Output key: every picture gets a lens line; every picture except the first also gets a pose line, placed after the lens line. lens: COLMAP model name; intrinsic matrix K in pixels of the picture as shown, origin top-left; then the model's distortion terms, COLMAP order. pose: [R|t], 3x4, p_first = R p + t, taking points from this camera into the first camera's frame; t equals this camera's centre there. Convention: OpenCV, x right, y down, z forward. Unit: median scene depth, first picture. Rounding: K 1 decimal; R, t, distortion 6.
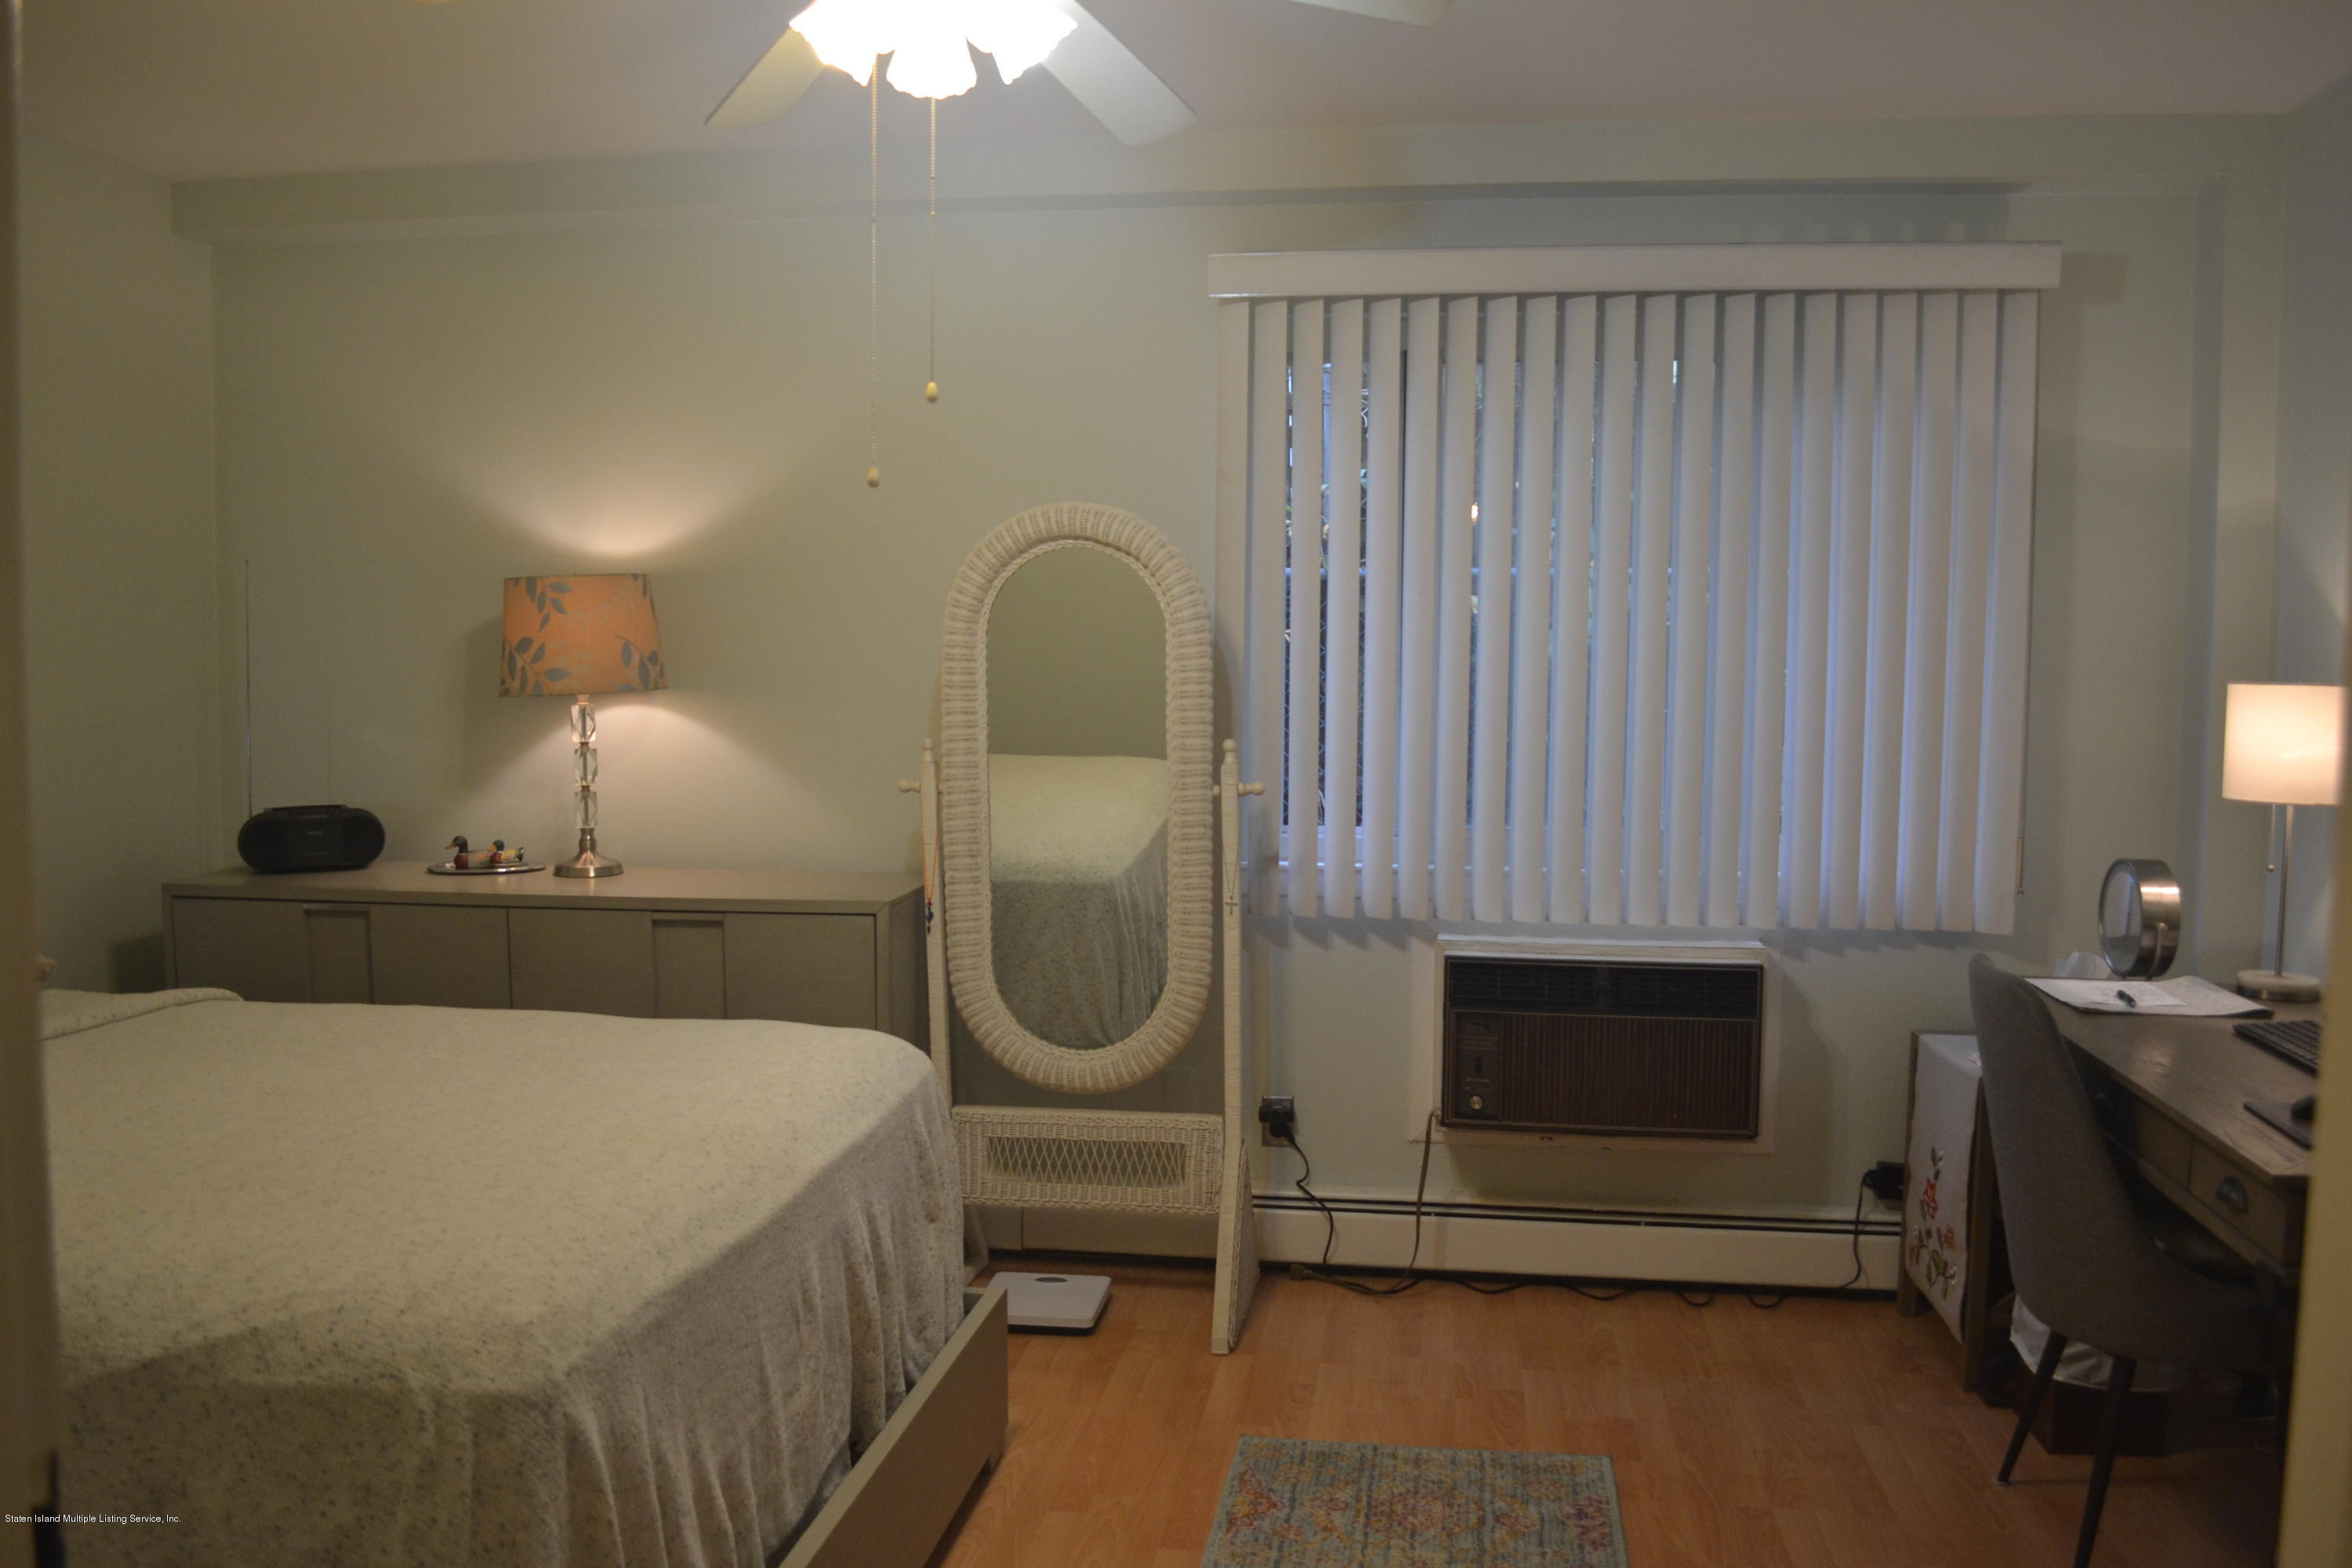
lens RADIAL K [[1884.1, 0, 1165.4], [0, 1884.1, 790.3], [0, 0, 1]] dist [-0.084511, 0.014093]
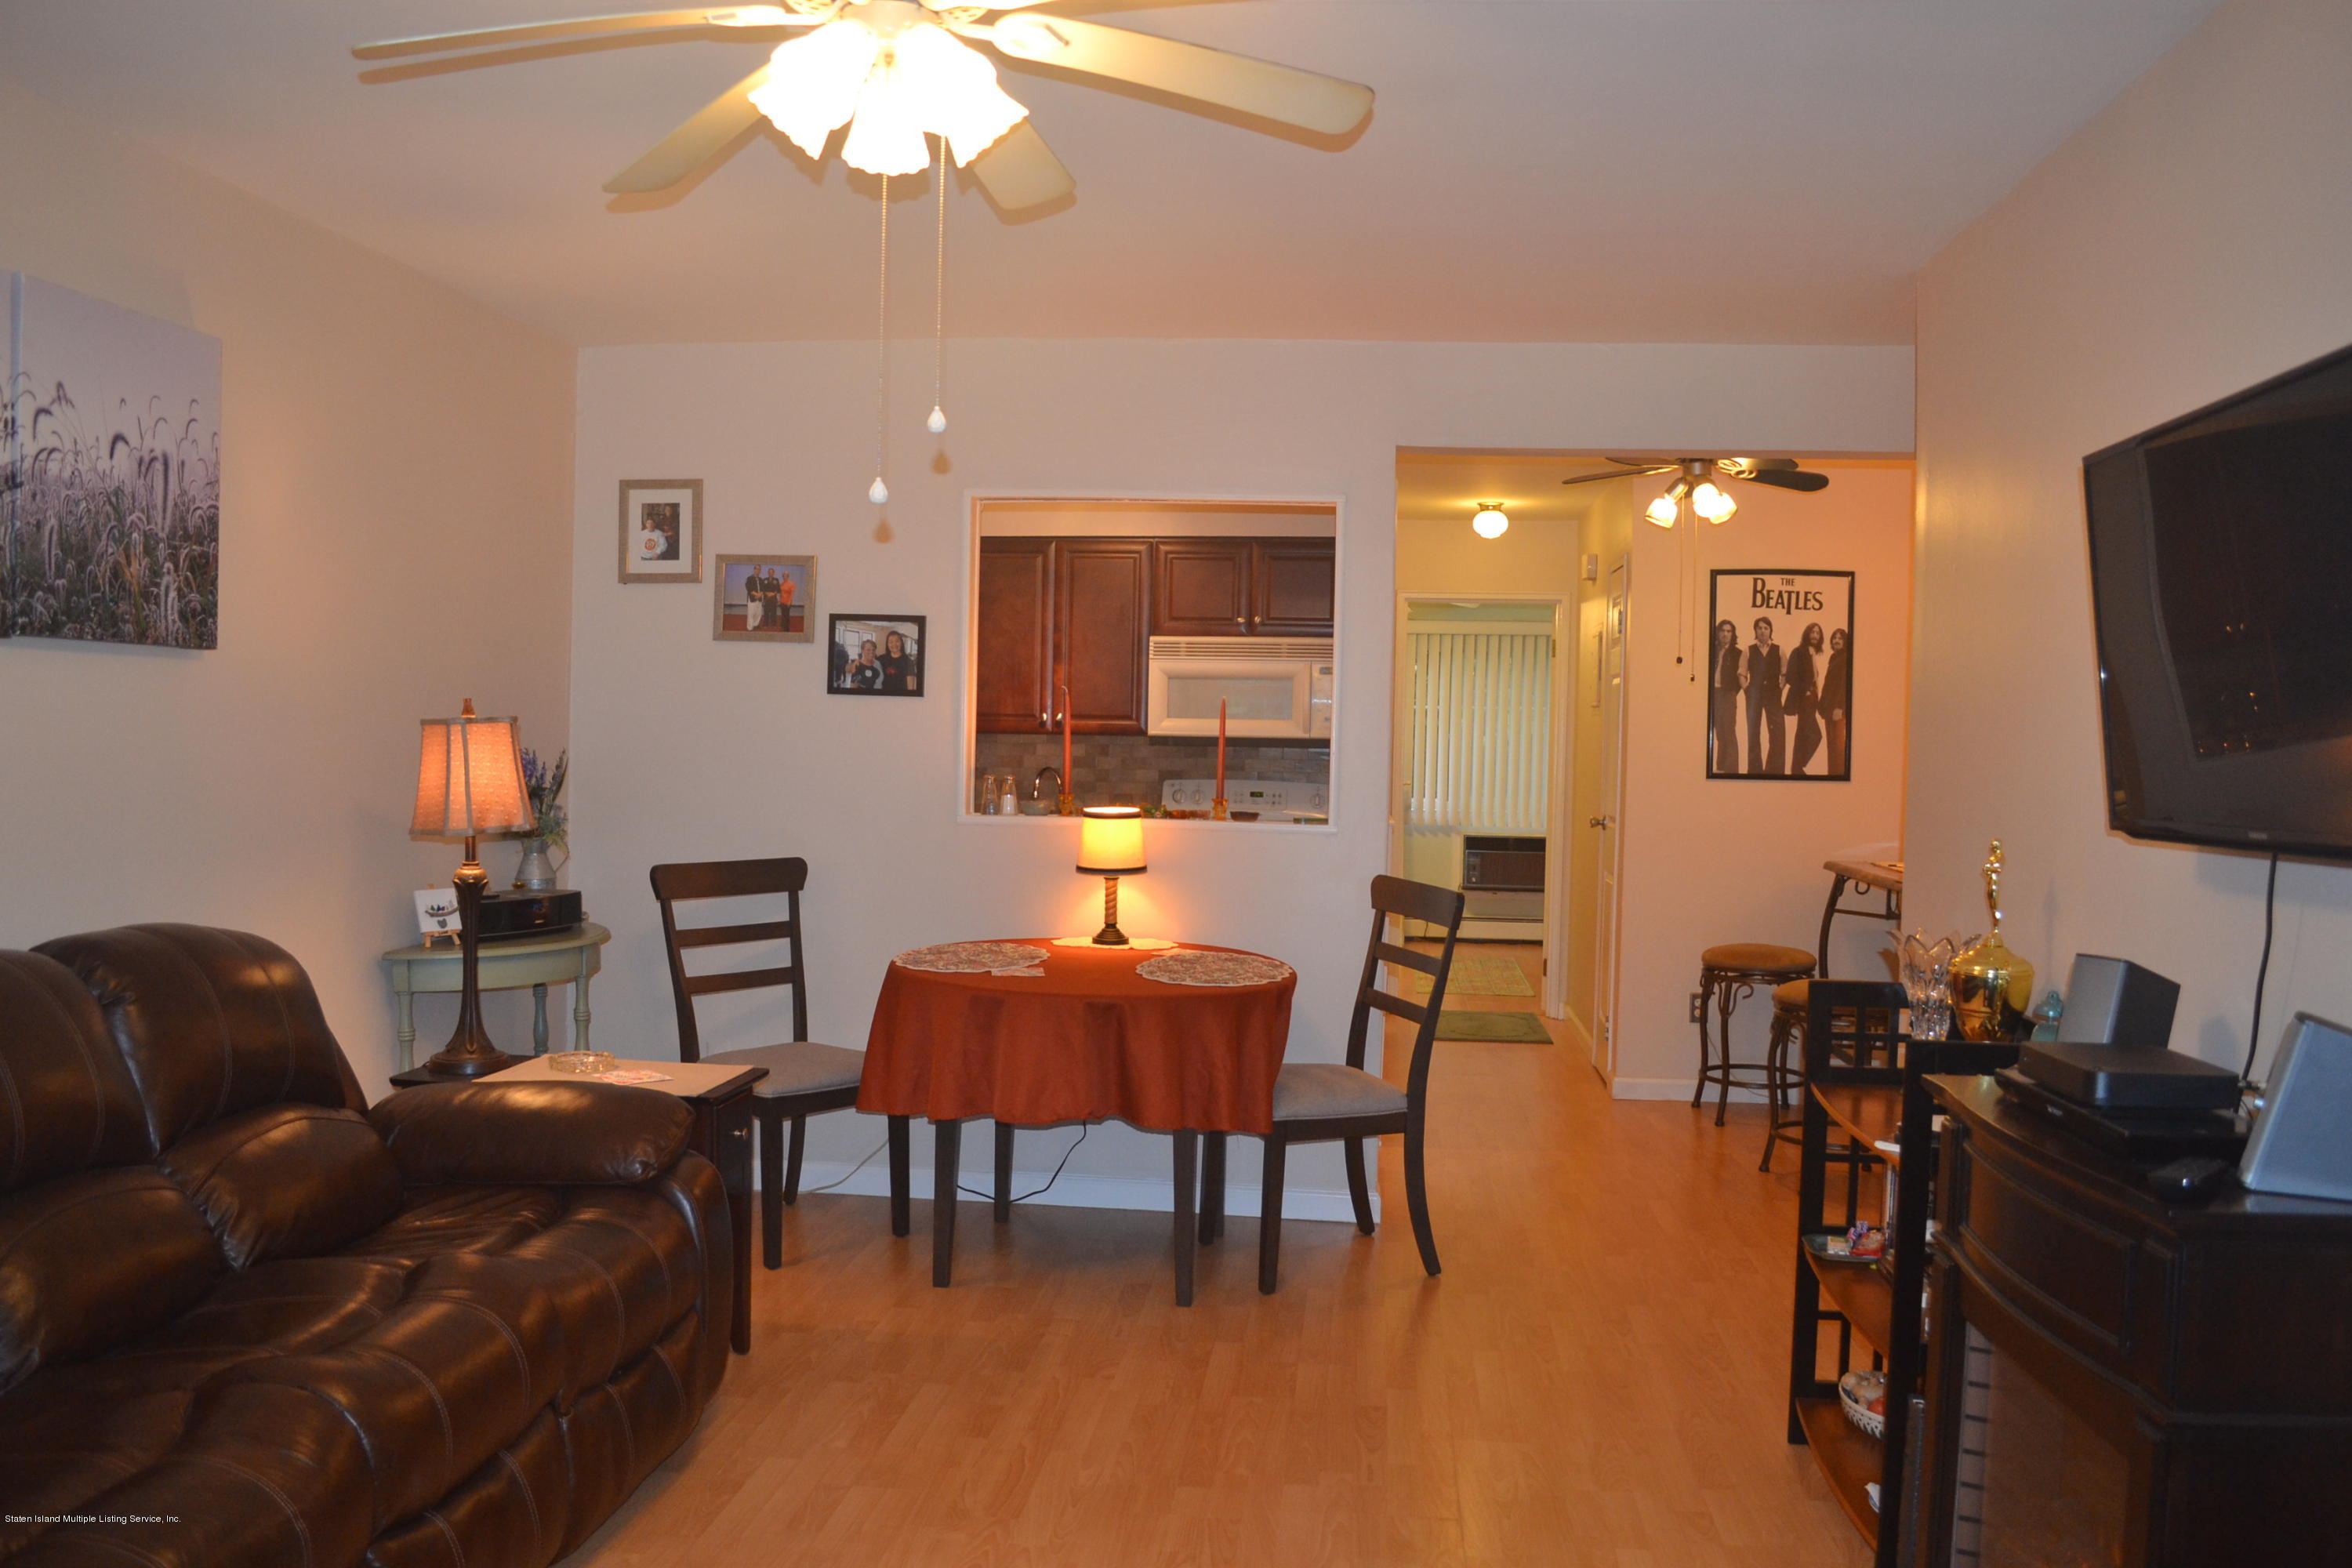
lens RADIAL K [[1884.1, 0, 1165.4], [0, 1884.1, 790.3], [0, 0, 1]] dist [-0.084511, 0.014093]
pose [[0.999338, 0.012158, 0.034295, -0.368846], [-0.010879, 0.999247, -0.037248, 0.102815], [-0.034722, 0.036850, 0.998717, -1.725088]]
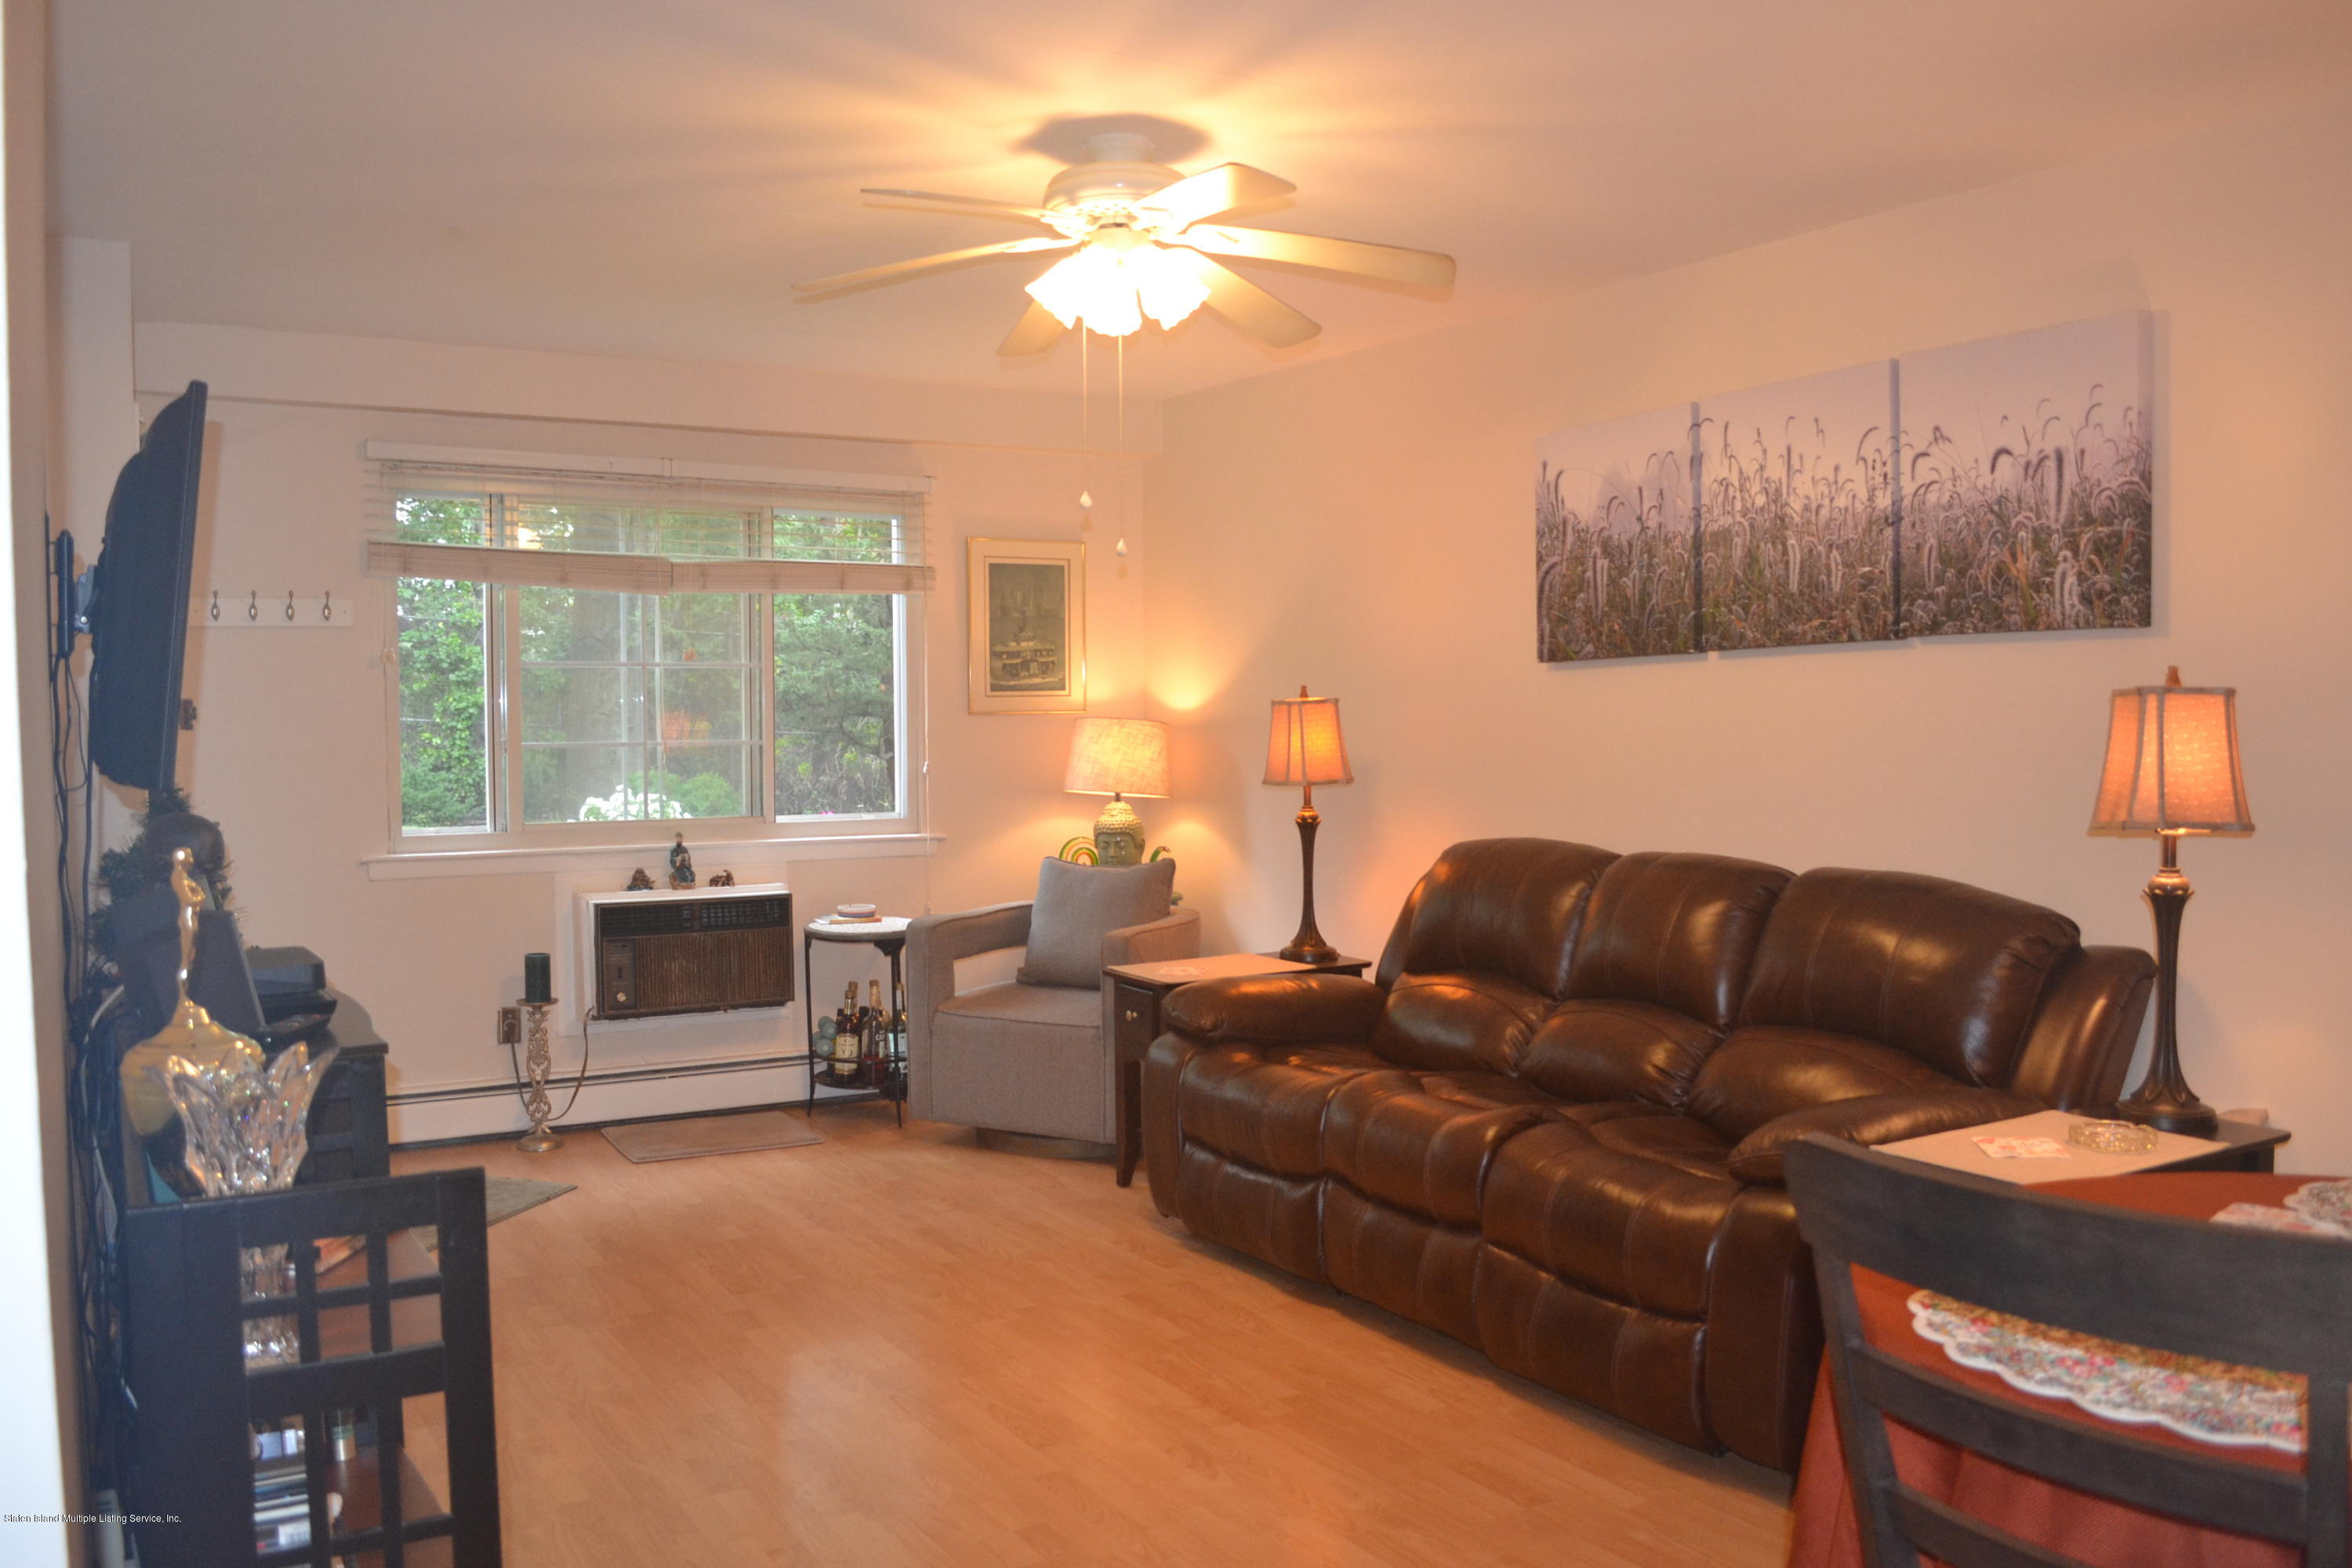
lens RADIAL K [[1884.1, 0, 1165.4], [0, 1884.1, 790.3], [0, 0, 1]] dist [-0.084511, 0.014093]
pose [[-0.771763, 0.025373, -0.635404, 0.019127], [-0.040569, 0.995204, 0.089015, 0.040055], [0.634615, 0.094477, -0.767032, -0.690019]]
